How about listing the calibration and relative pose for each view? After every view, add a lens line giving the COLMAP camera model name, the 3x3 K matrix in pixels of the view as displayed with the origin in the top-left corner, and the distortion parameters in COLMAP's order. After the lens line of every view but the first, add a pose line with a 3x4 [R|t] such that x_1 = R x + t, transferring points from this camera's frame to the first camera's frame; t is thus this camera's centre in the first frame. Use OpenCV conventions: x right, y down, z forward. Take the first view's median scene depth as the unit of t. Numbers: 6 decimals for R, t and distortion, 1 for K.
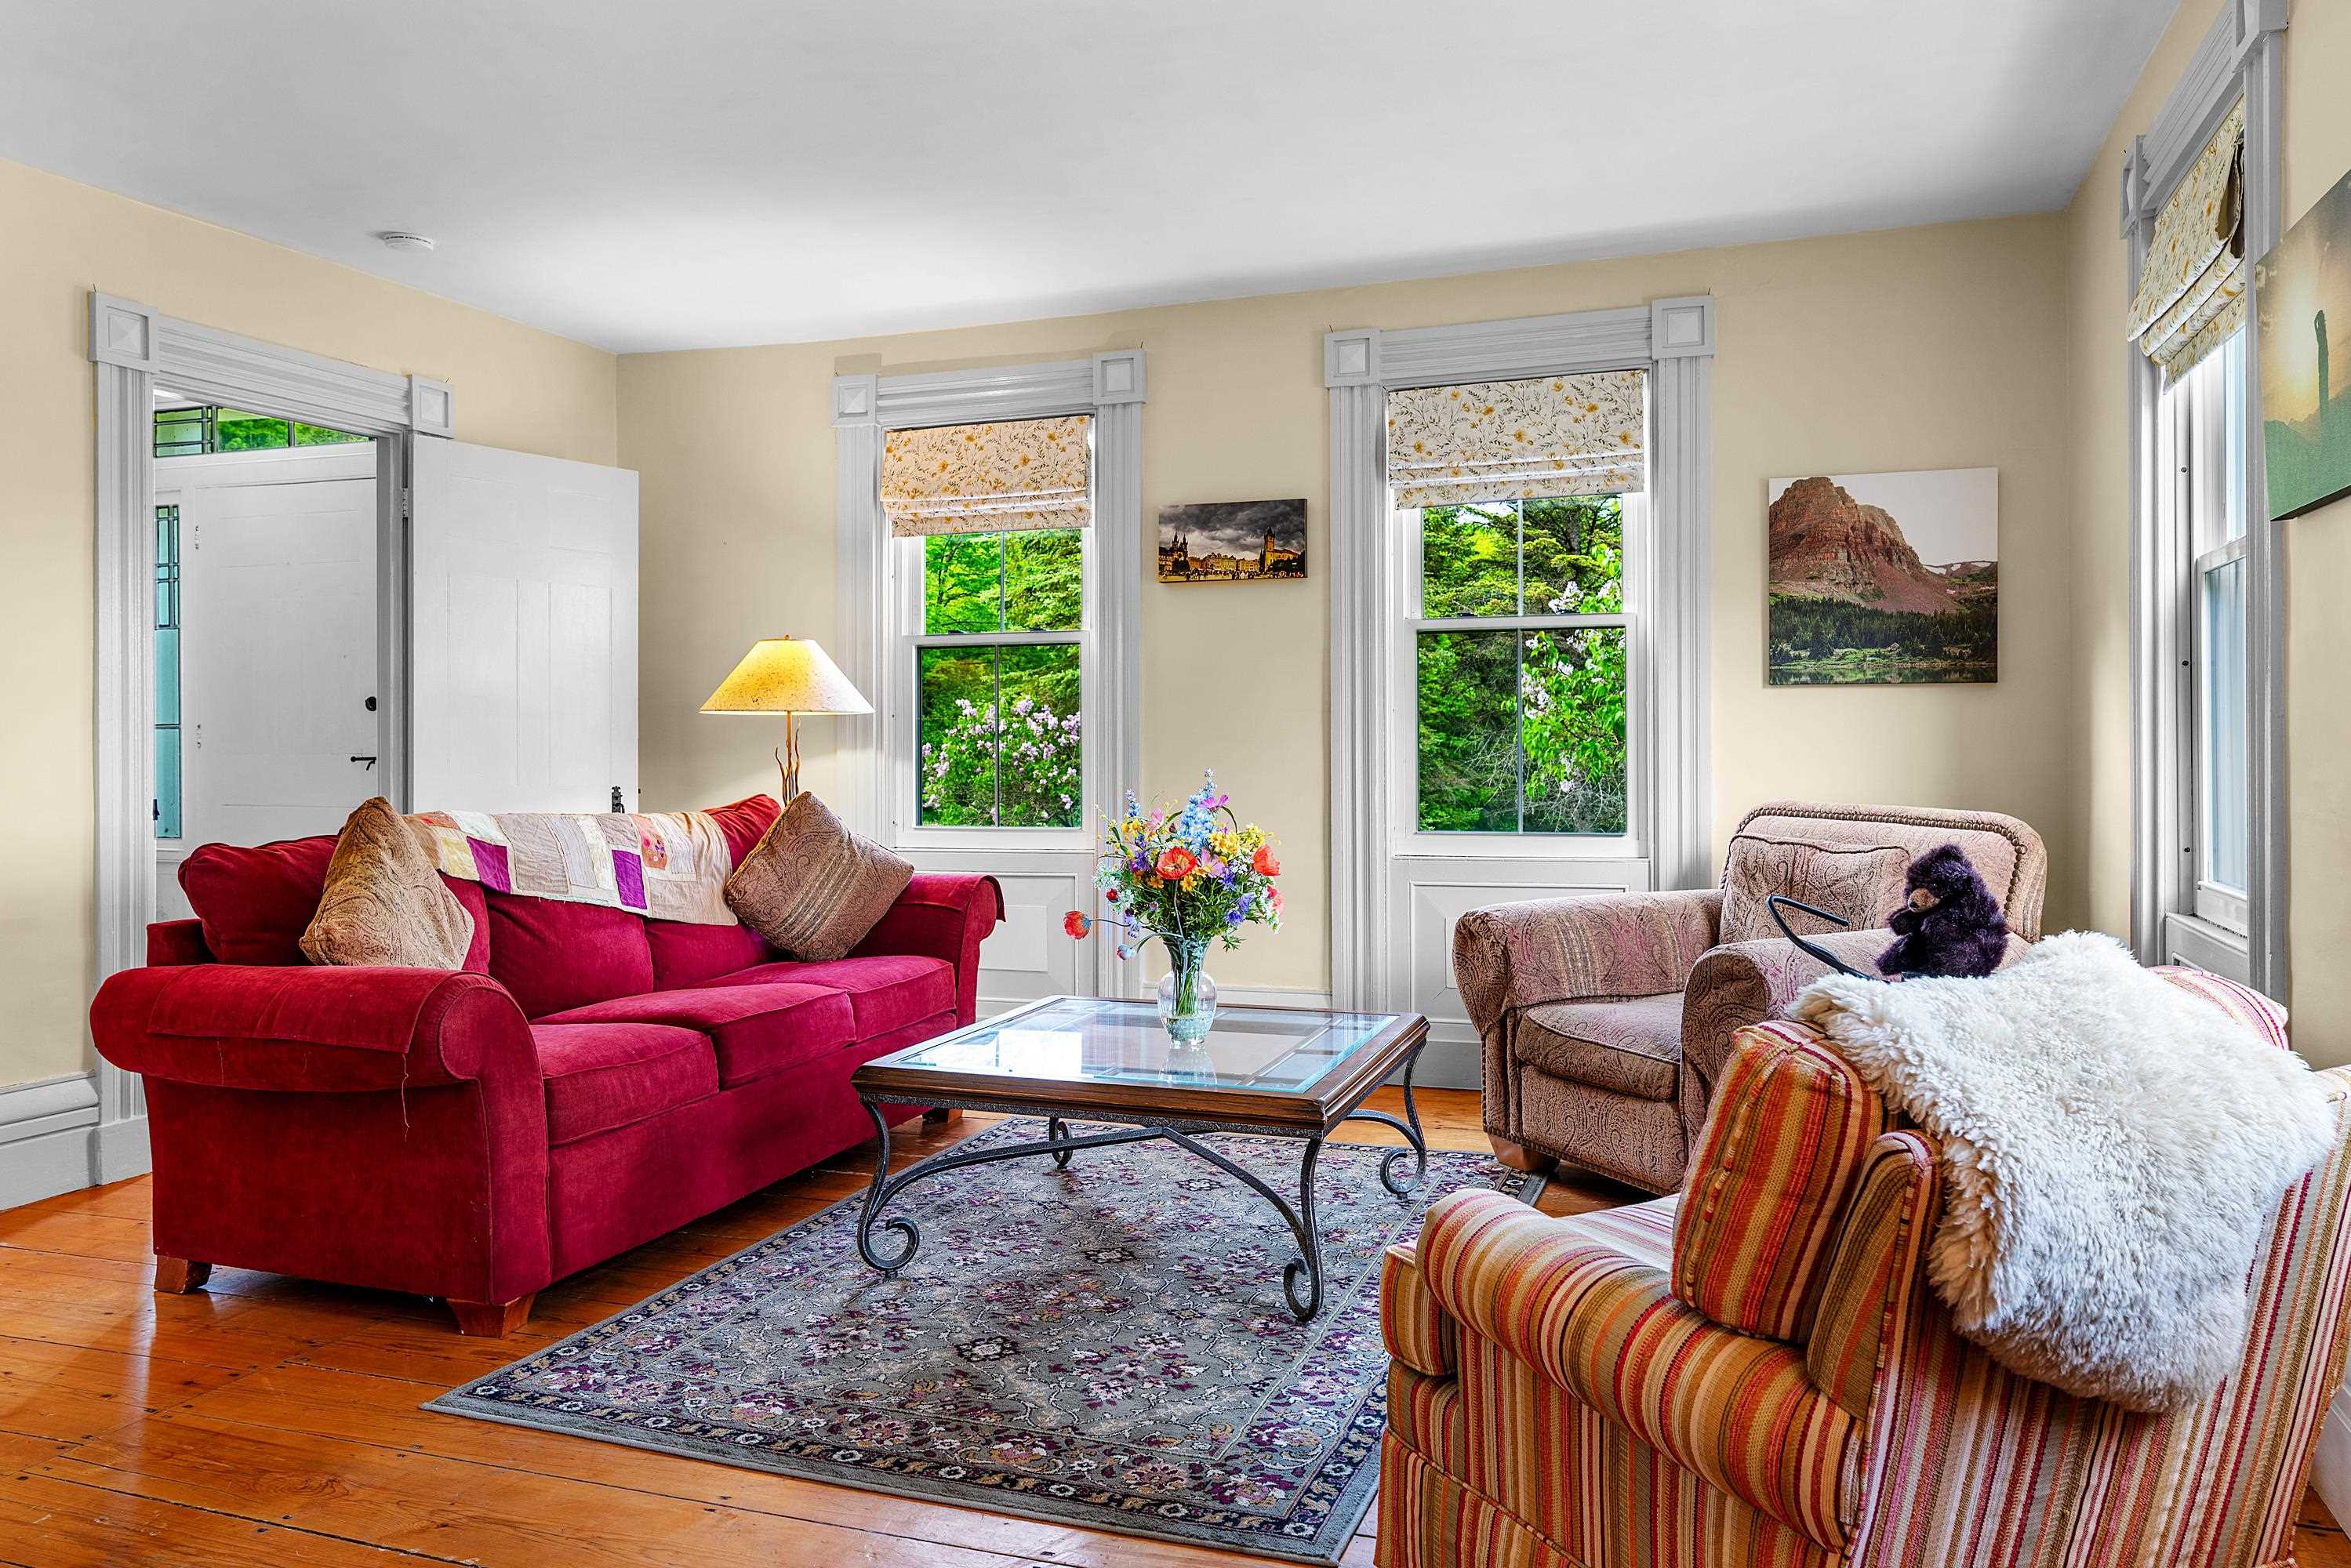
lens RADIAL K [[1681.8, 0, 1175.3], [0, 1681.8, 770.9], [0, 0, 1]] dist [-0.013610, -0.001039]
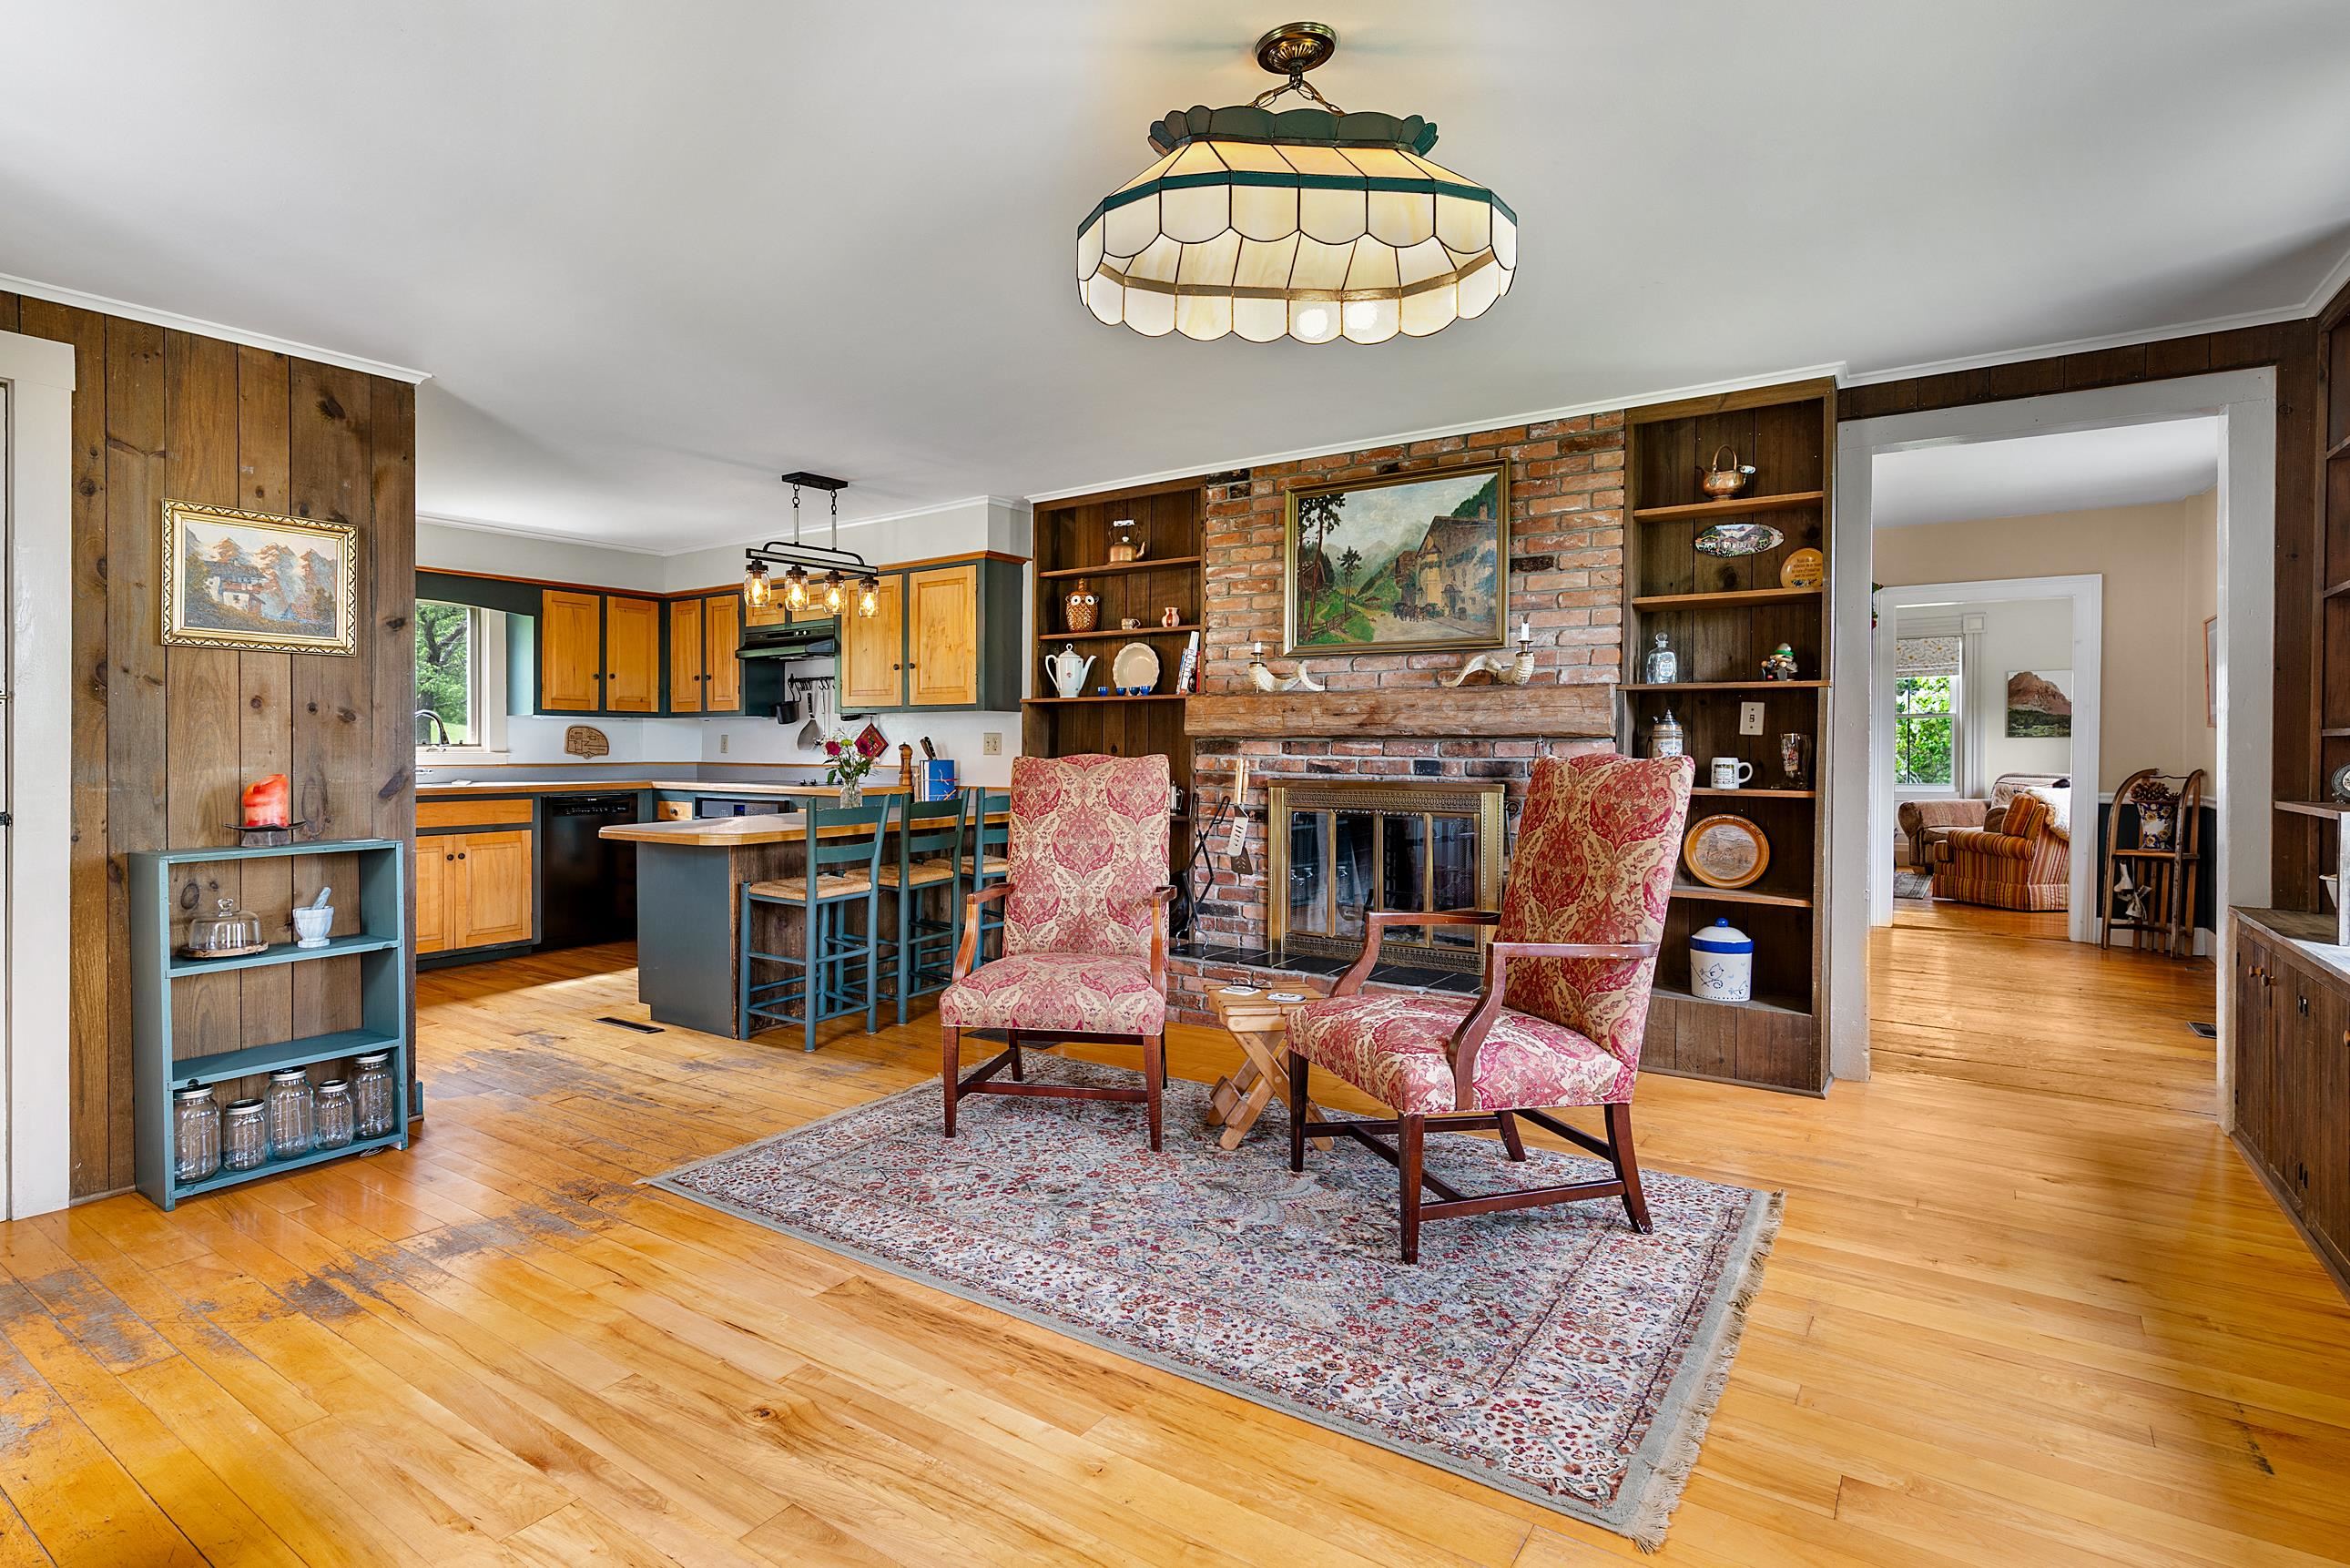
lens RADIAL K [[1207.8, 0, 1039.0], [0, 1207.8, 759.9], [0, 0, 1]] dist [0.015155, 0.000284]
pose [[0.951554, 0.008586, -0.307363, -0.772306], [-0.012074, 0.999882, -0.009448, 0.041280], [0.307245, 0.012701, 0.951546, -1.995978]]
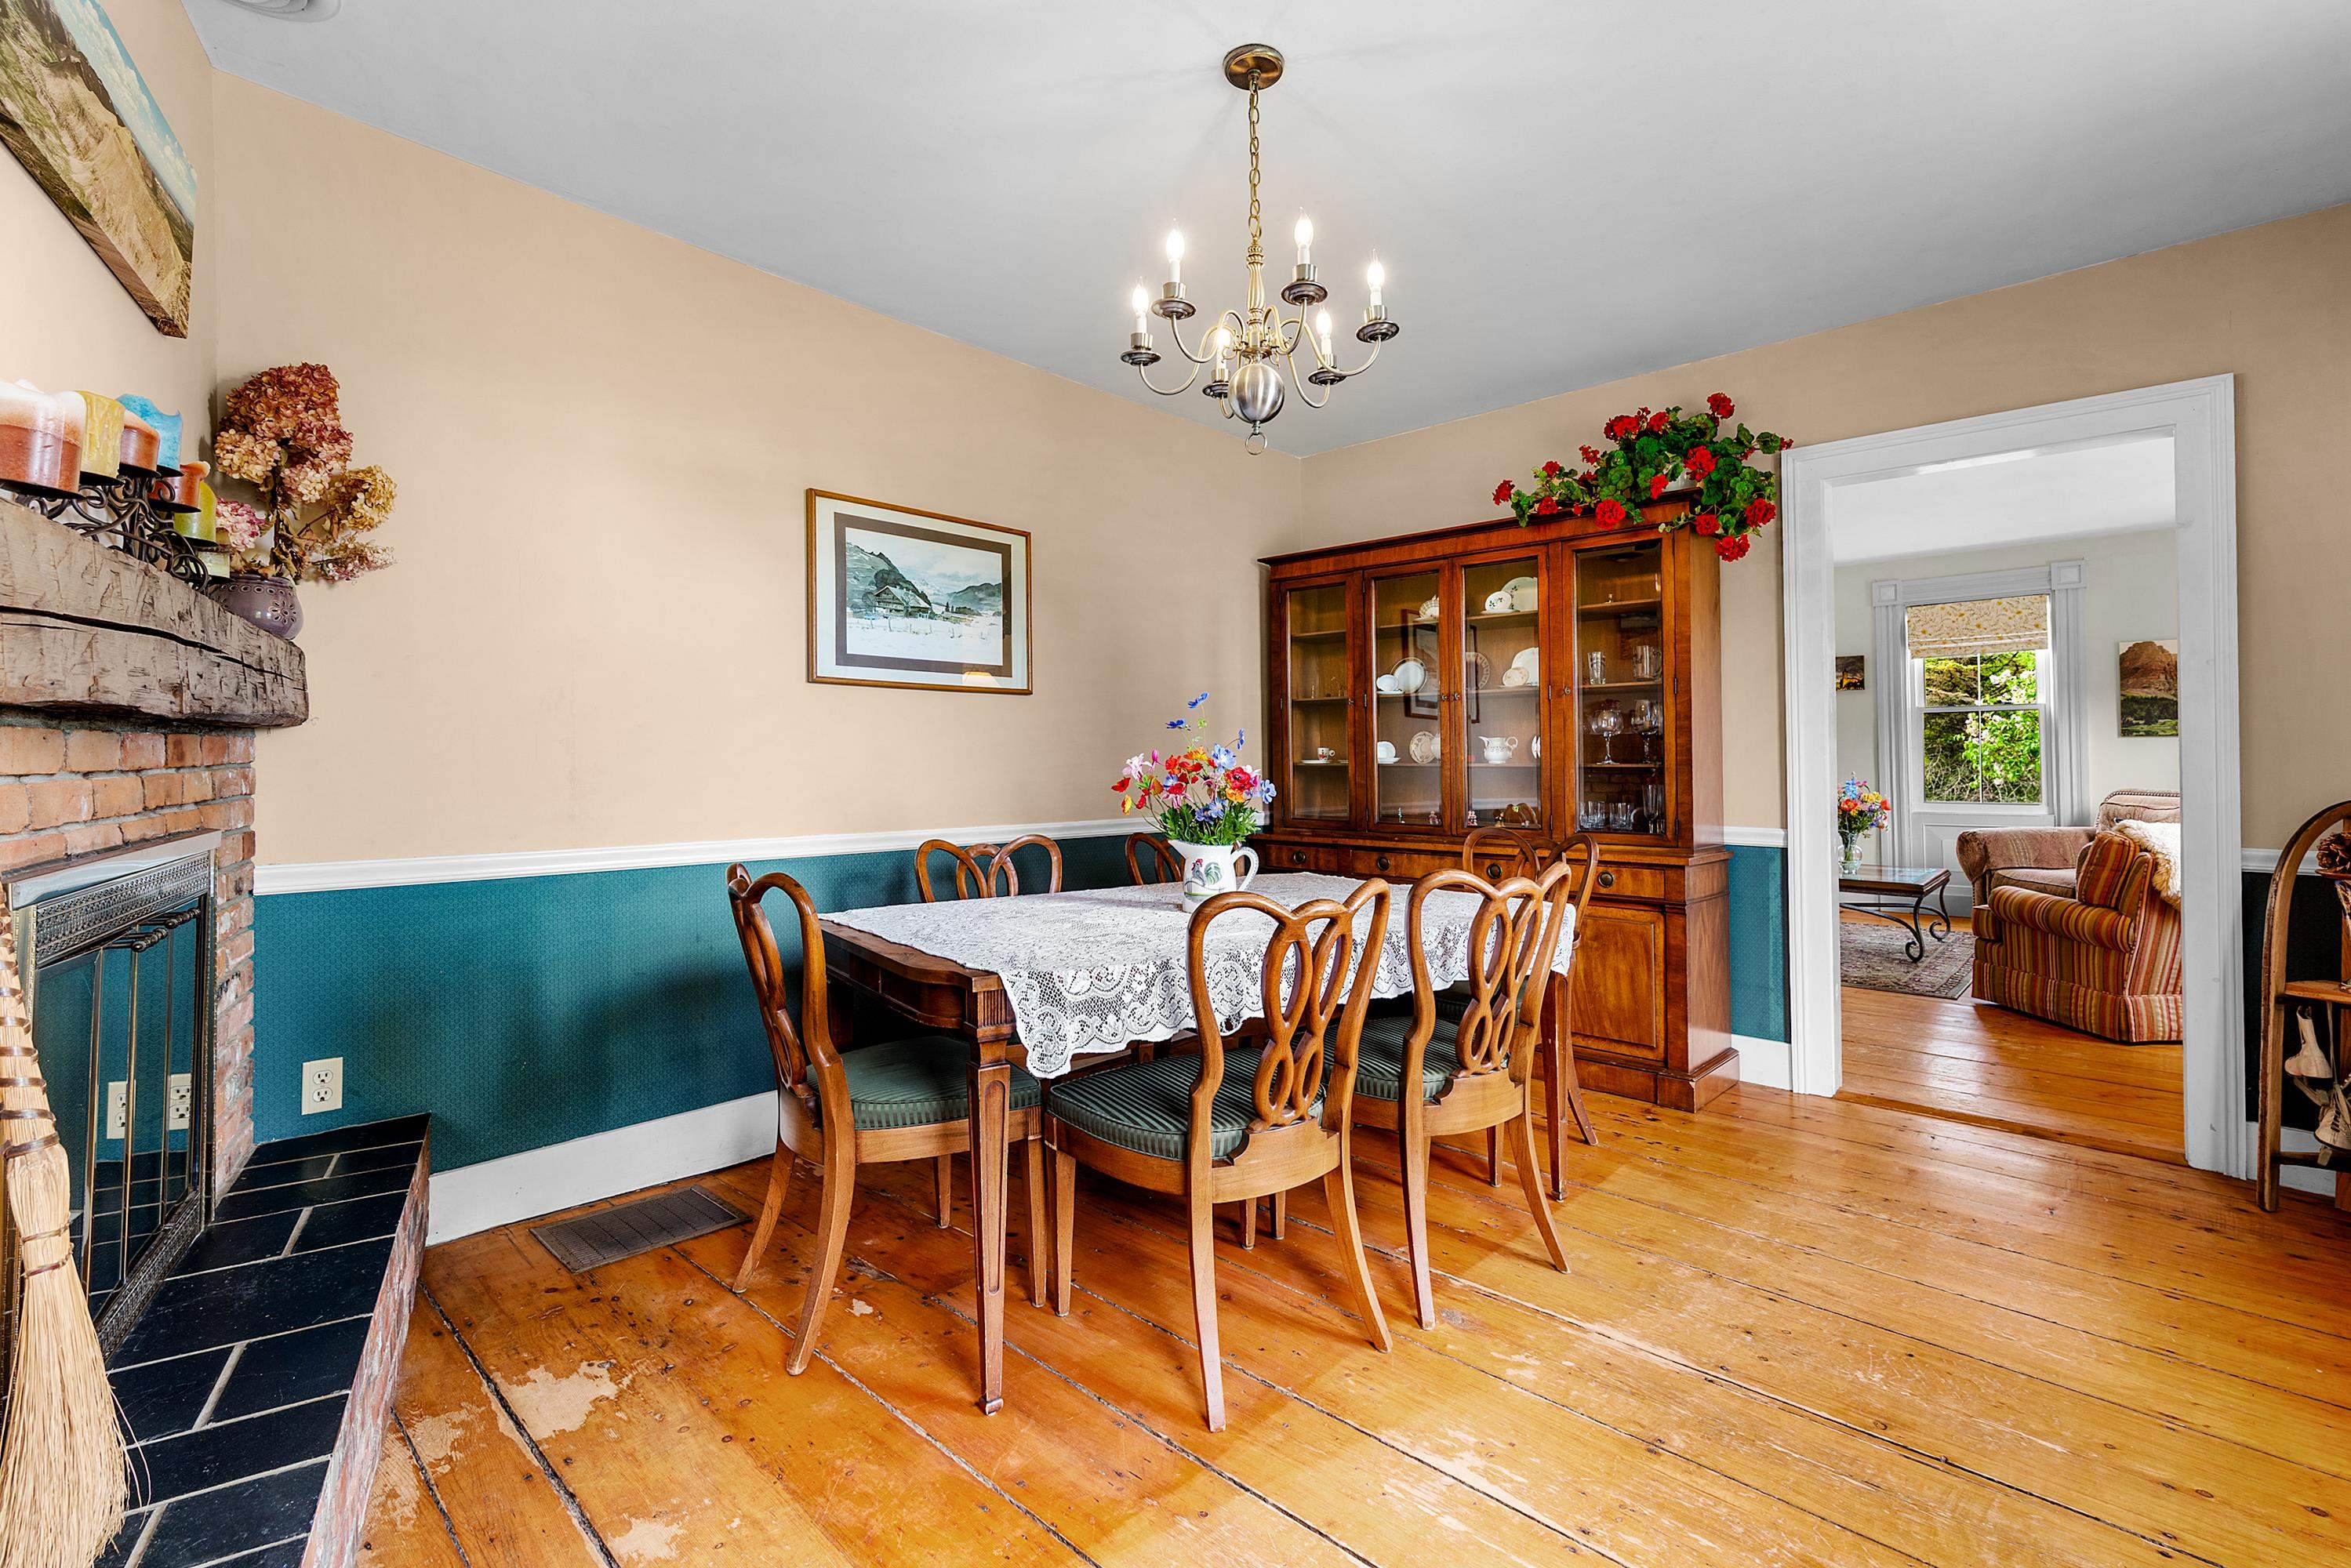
lens RADIAL K [[1060.9, 0, 1192.4], [0, 1060.9, 739.9], [0, 0, 1]] dist [0.003015, 0.001346]
pose [[0.923800, -0.006046, -0.382828, -0.268231], [-0.008434, 0.999311, -0.036134, 0.016329], [0.382783, 0.036609, 0.923113, -0.853330]]
